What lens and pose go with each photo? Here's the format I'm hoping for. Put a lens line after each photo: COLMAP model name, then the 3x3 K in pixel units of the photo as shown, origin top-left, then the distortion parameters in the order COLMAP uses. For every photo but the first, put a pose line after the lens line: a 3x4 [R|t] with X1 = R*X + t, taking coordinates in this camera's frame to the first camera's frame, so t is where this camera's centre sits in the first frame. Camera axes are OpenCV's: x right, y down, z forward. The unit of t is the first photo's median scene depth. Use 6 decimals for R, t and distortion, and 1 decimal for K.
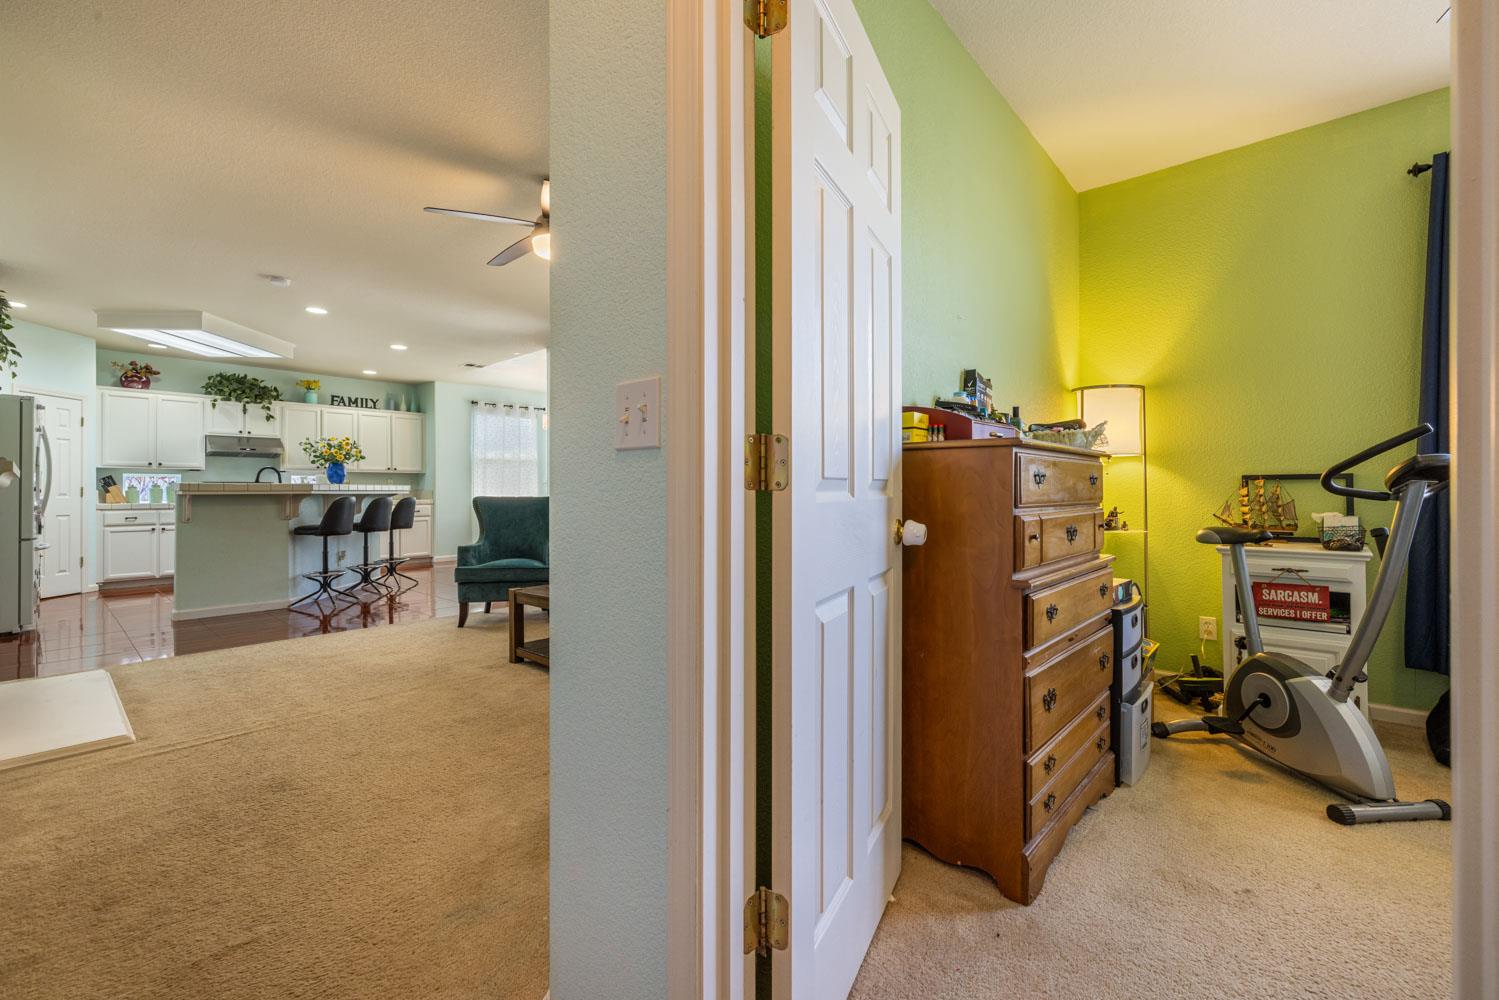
lens RADIAL K [[630.6, 0, 749.5], [0, 630.6, 495.0], [0, 0, 1]] dist [-0.001543, -0.000300]
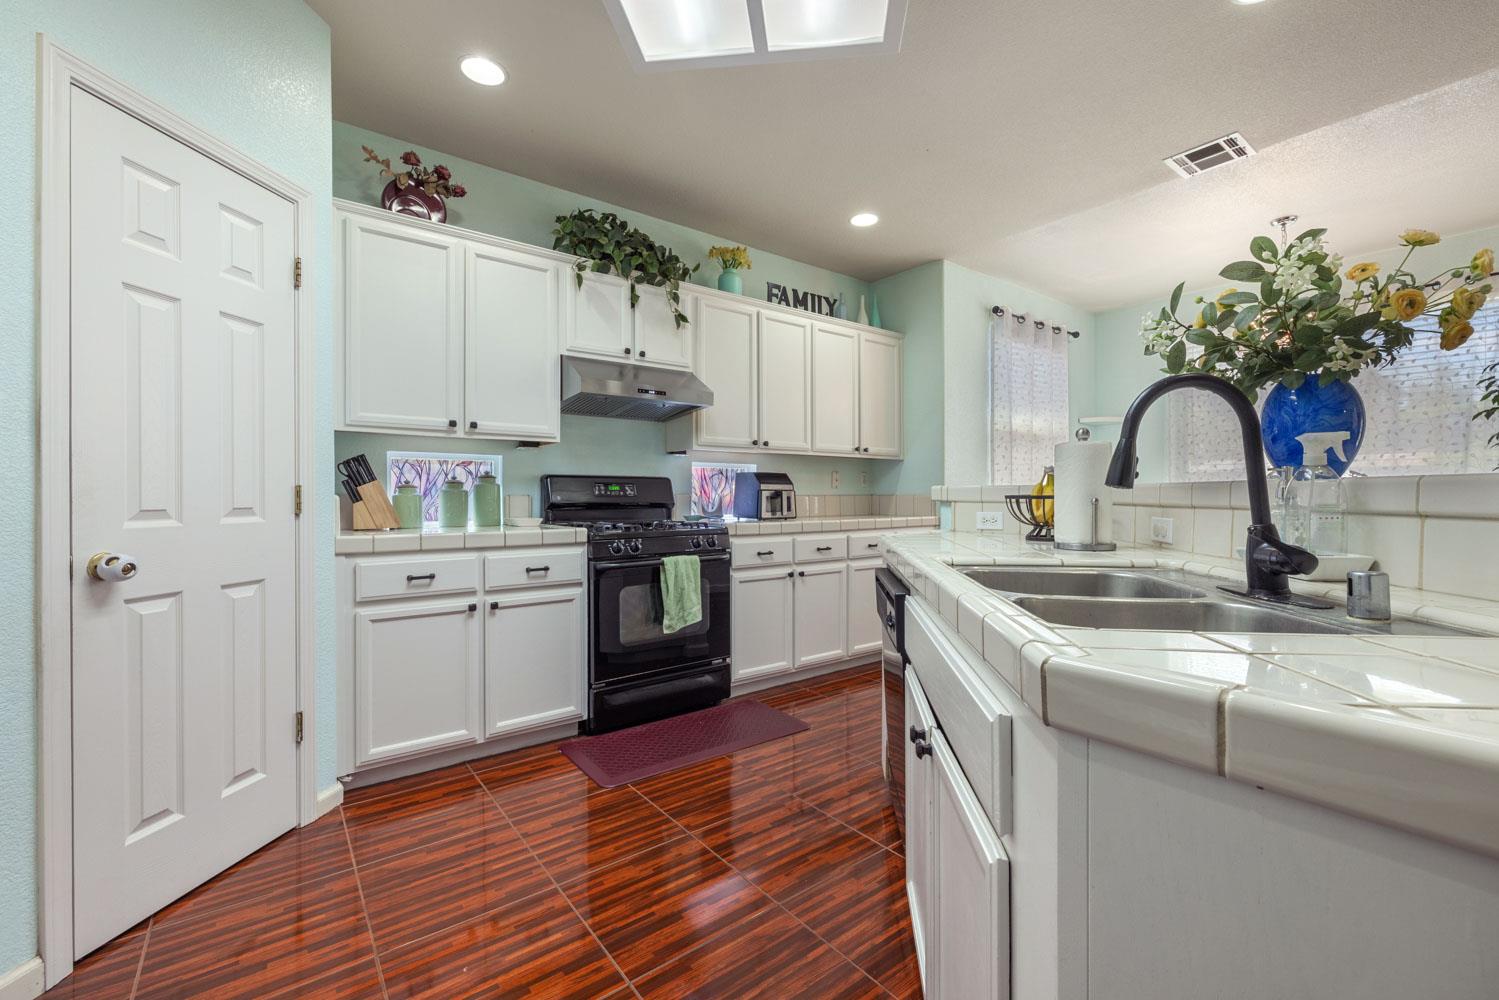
lens RADIAL K [[630.6, 0, 750.5], [0, 630.6, 499.6], [0, 0, 1]] dist [-0.001543, -0.000300]
pose [[0.985152, 0.004612, -0.171621, -0.690903], [-0.003515, 0.999971, 0.006696, -0.007318], [0.171647, -0.005993, 0.985140, 0.641352]]
